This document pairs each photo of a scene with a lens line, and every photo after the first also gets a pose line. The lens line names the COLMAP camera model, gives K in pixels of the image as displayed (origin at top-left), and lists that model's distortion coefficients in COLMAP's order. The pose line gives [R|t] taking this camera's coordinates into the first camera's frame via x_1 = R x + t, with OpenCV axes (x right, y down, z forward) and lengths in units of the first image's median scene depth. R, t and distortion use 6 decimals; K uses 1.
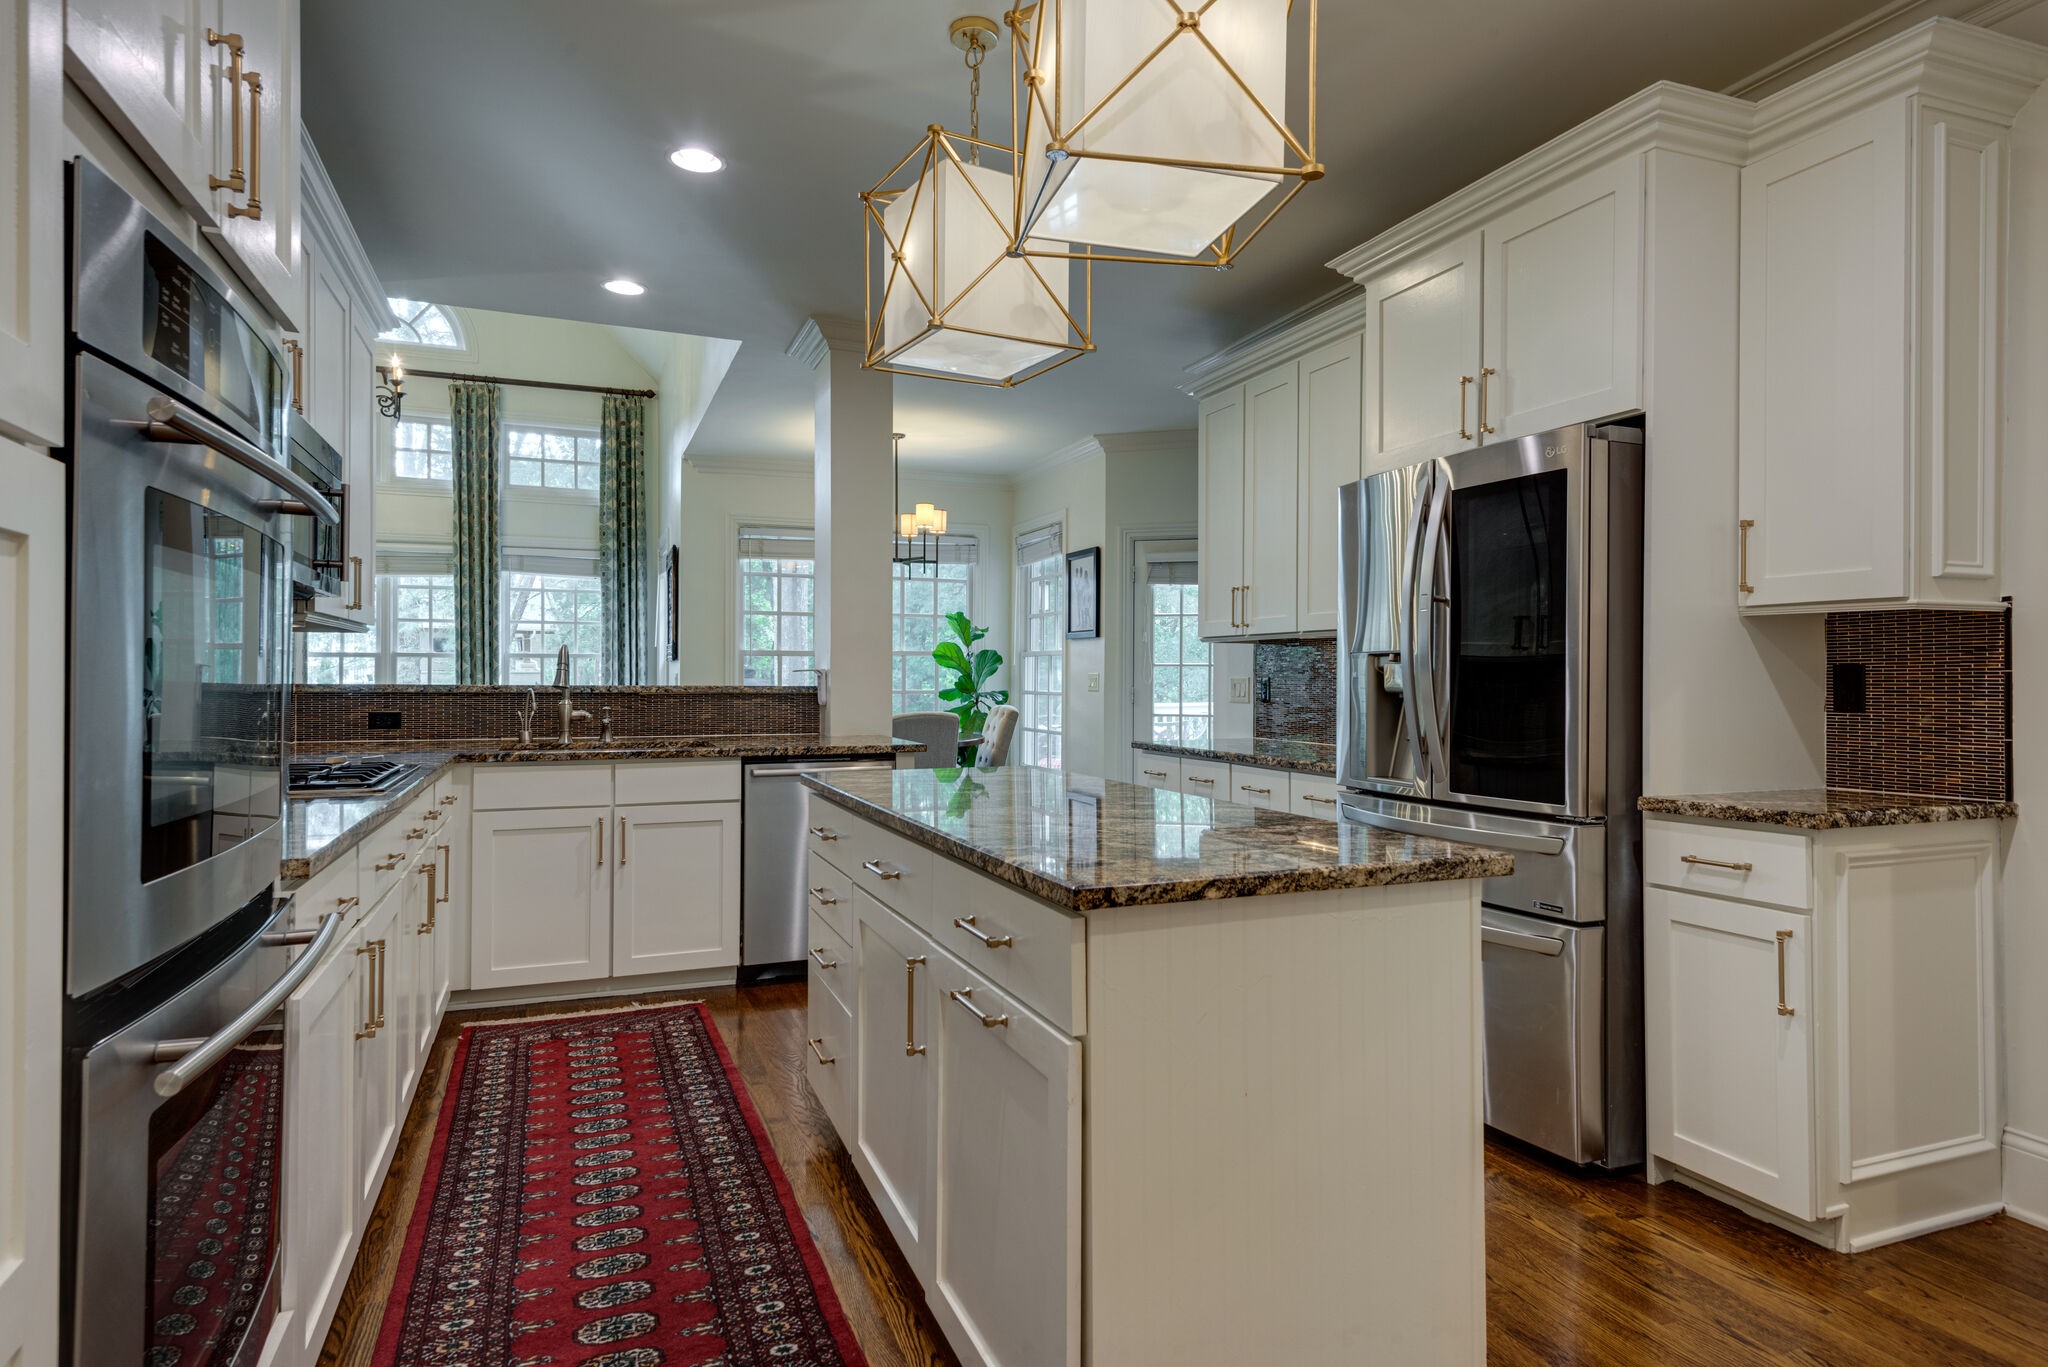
lens RADIAL K [[1099.7, 0, 1016.2], [0, 1099.7, 676.0], [0, 0, 1]] dist [0.035061, -0.020459]
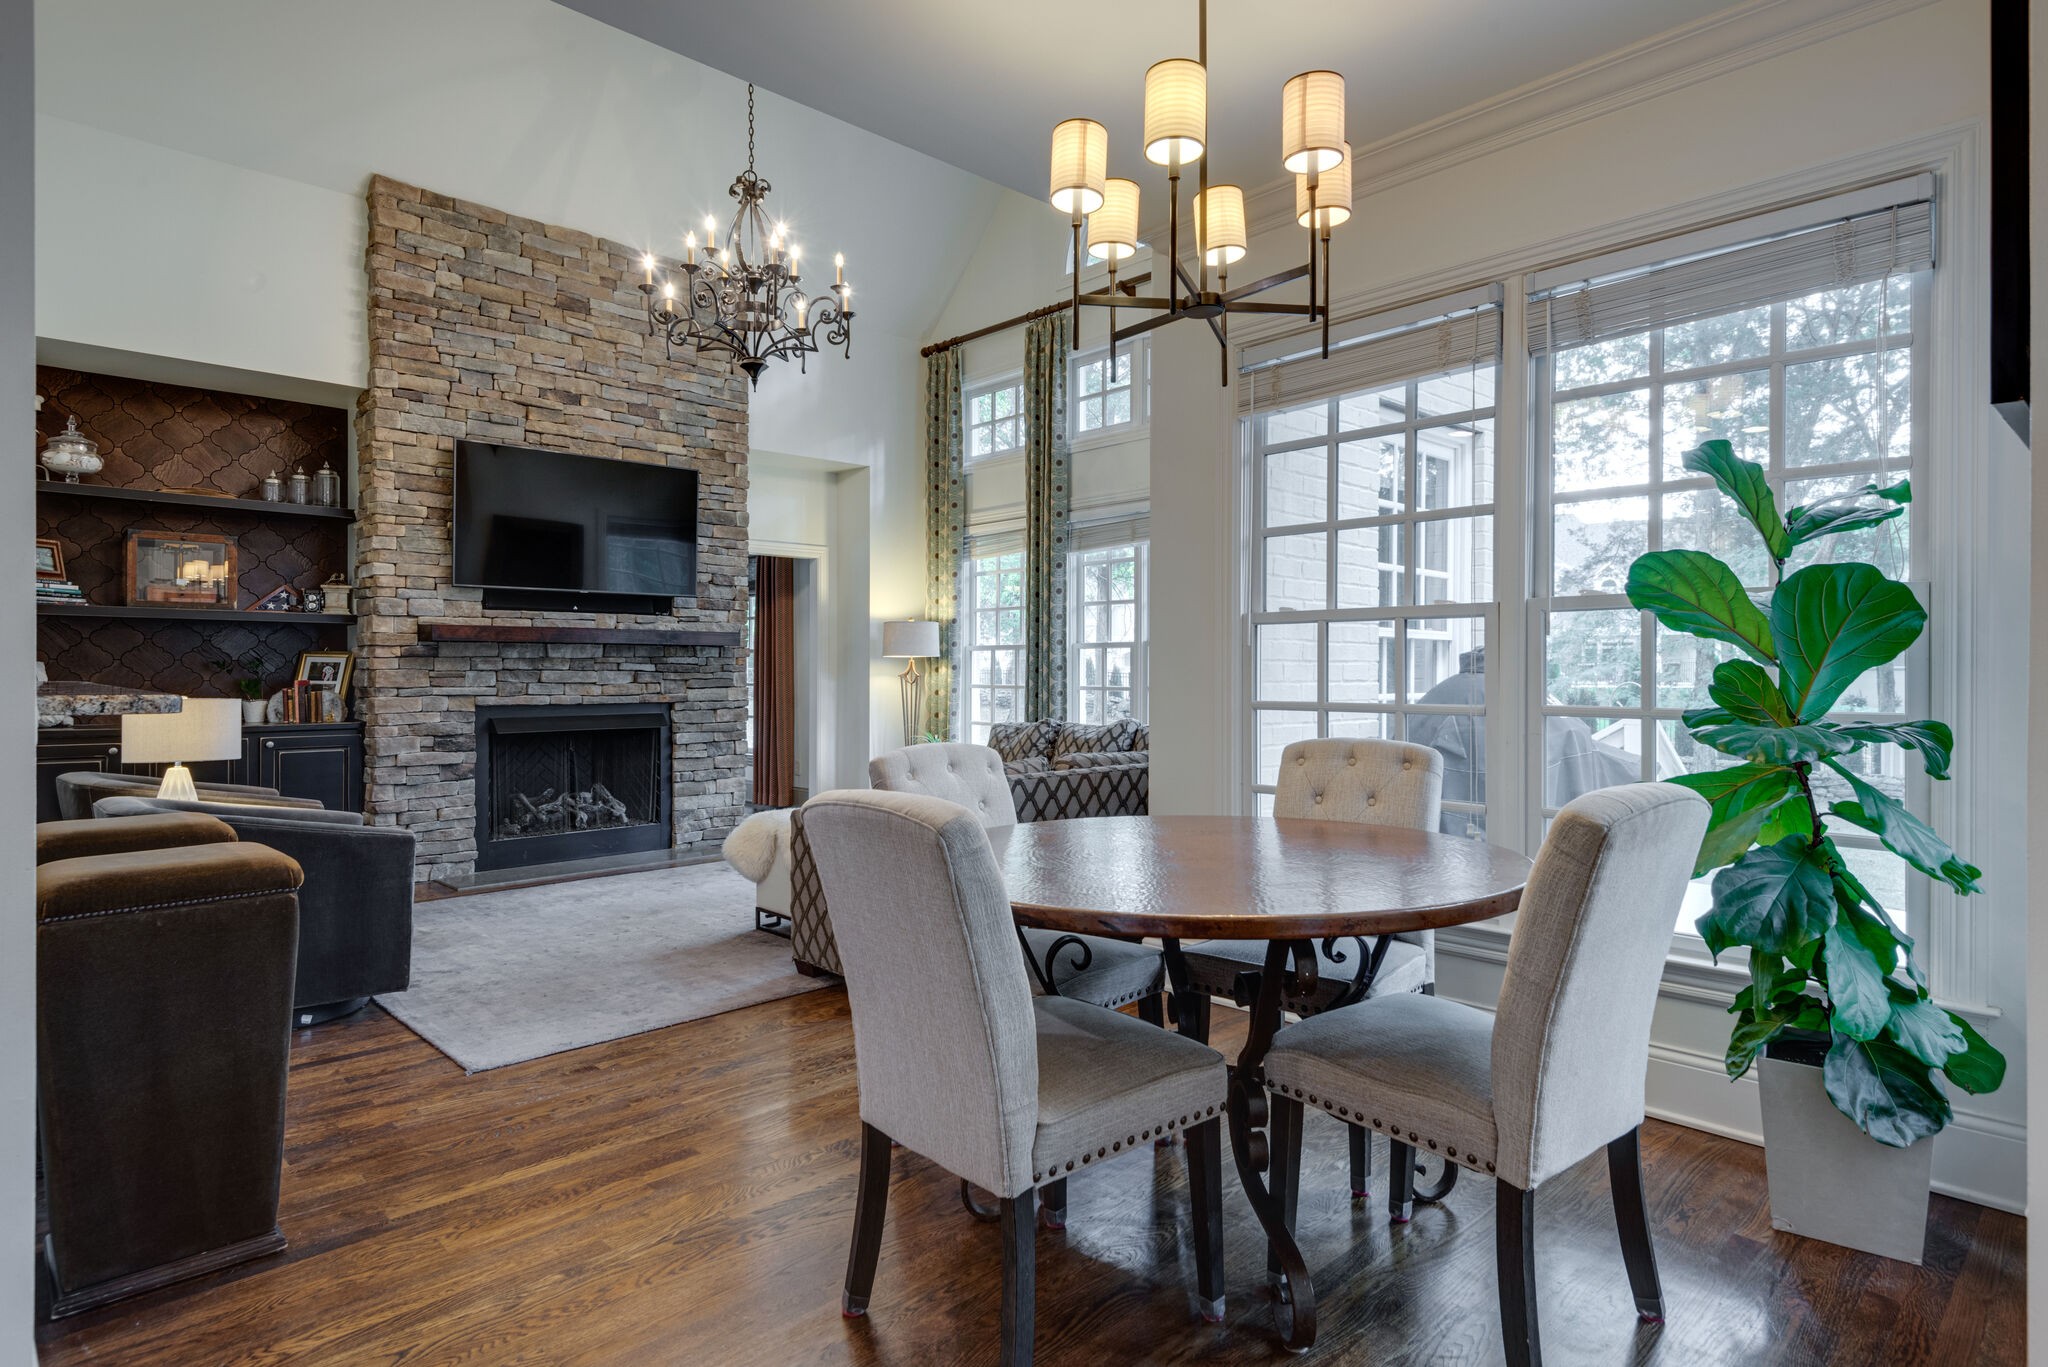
lens RADIAL K [[1099.7, 0, 1032.7], [0, 1099.7, 664.5], [0, 0, 1]] dist [0.035061, -0.020459]
pose [[0.392602, -0.008827, -0.919666, 0.161427], [-0.000226, 0.999953, -0.009694, 0.004183], [0.919708, 0.004014, 0.392582, 0.790052]]
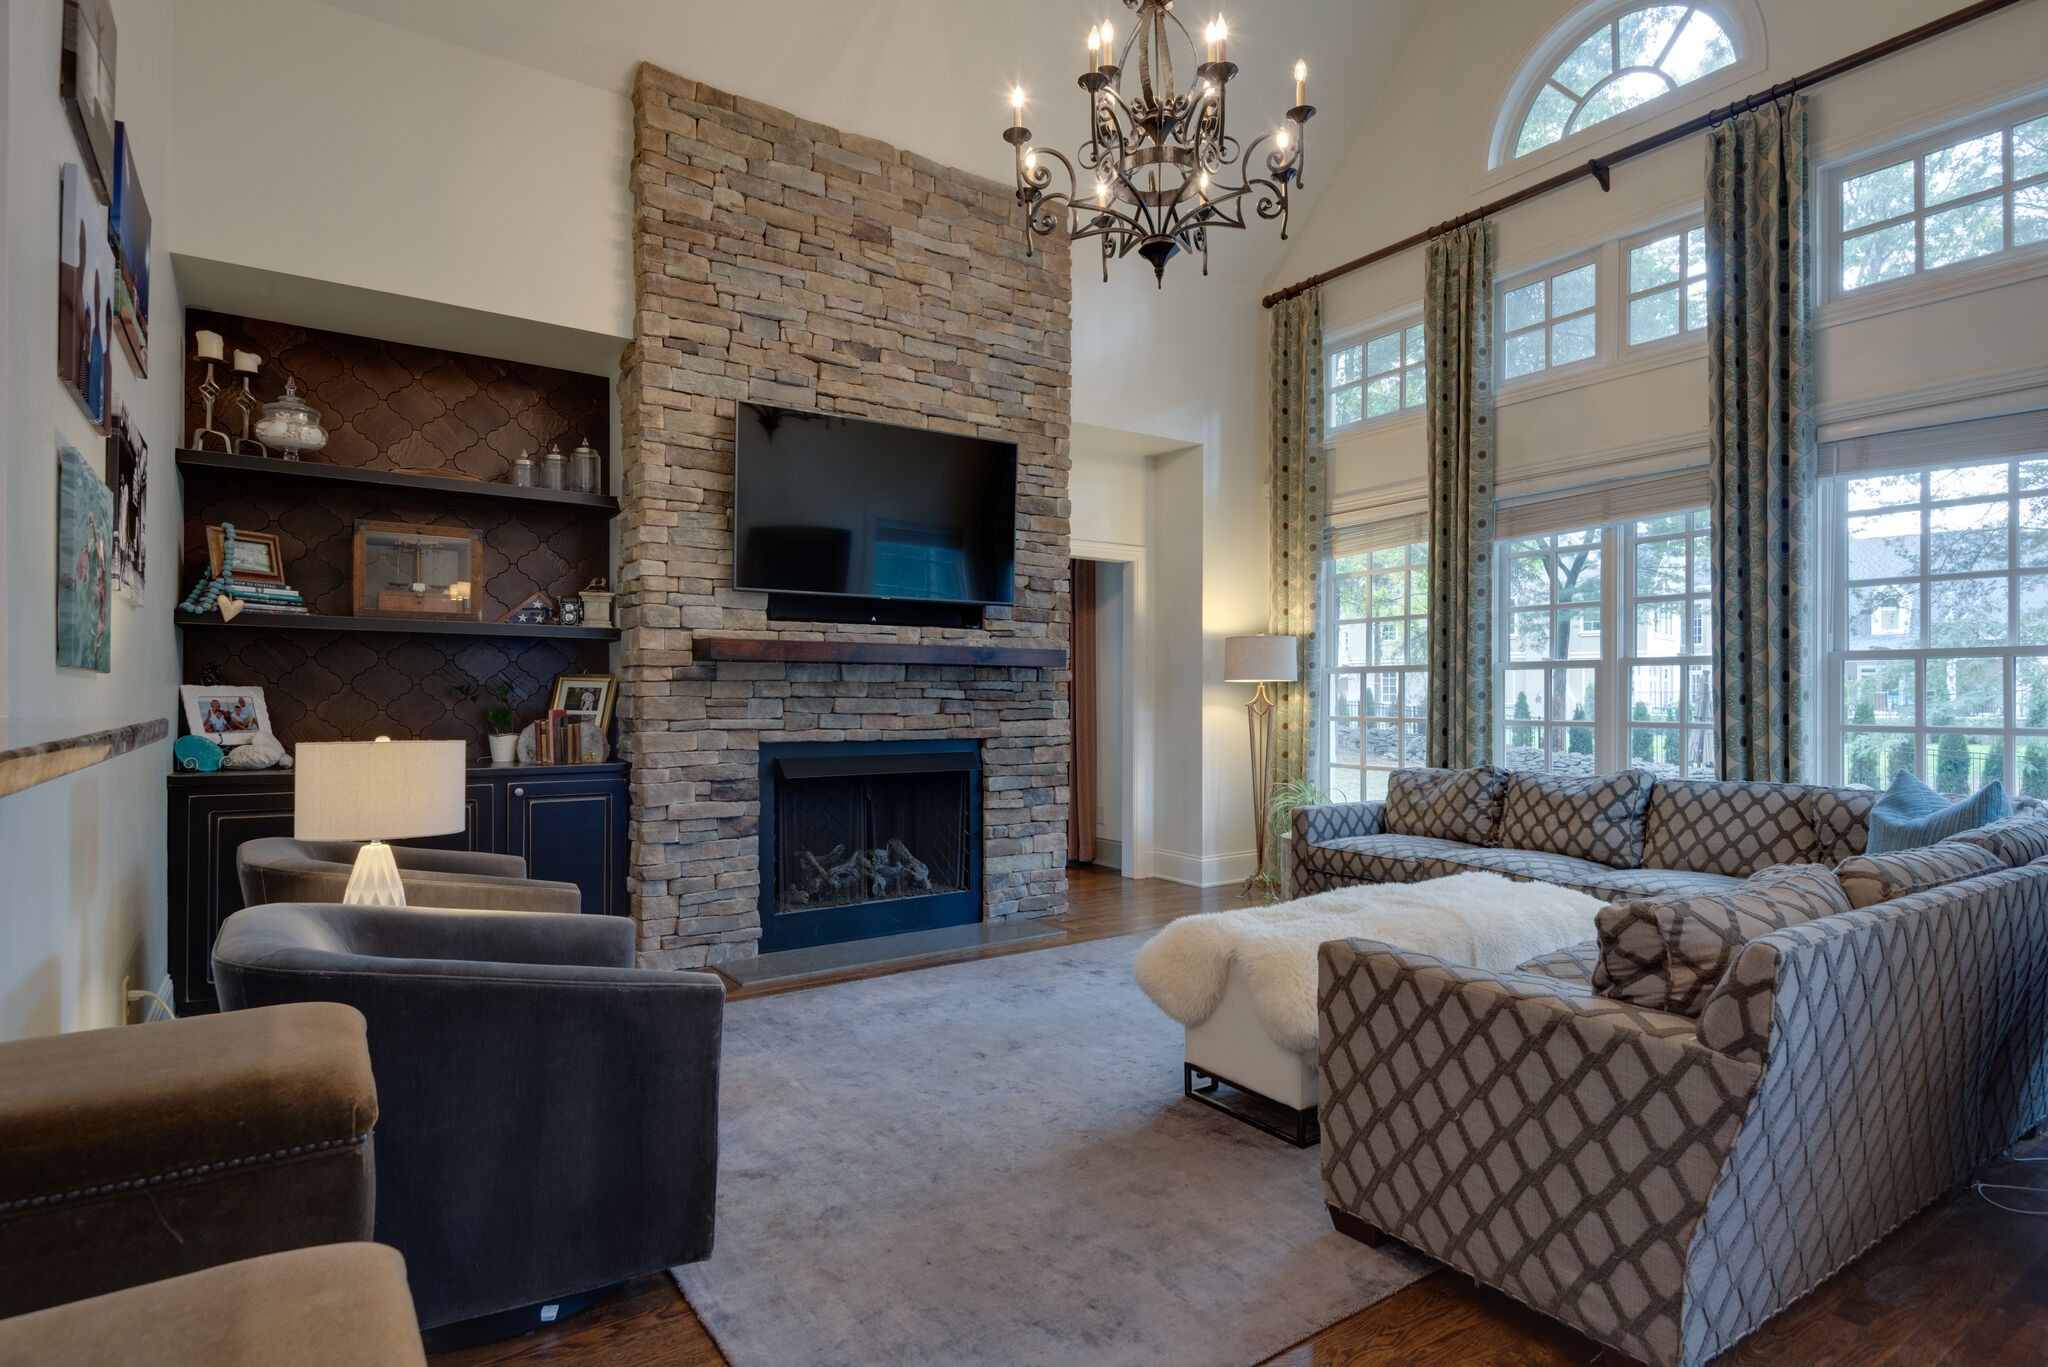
lens RADIAL K [[1068.8, 0, 1059.1], [0, 1068.8, 693.1], [0, 0, 1]] dist [0.023593, -0.011355]
pose [[0.248185, -0.007592, -0.968683, -0.125534], [-0.002174, 0.999962, -0.008394, 0.002730], [0.968710, 0.004189, 0.248159, 0.744561]]
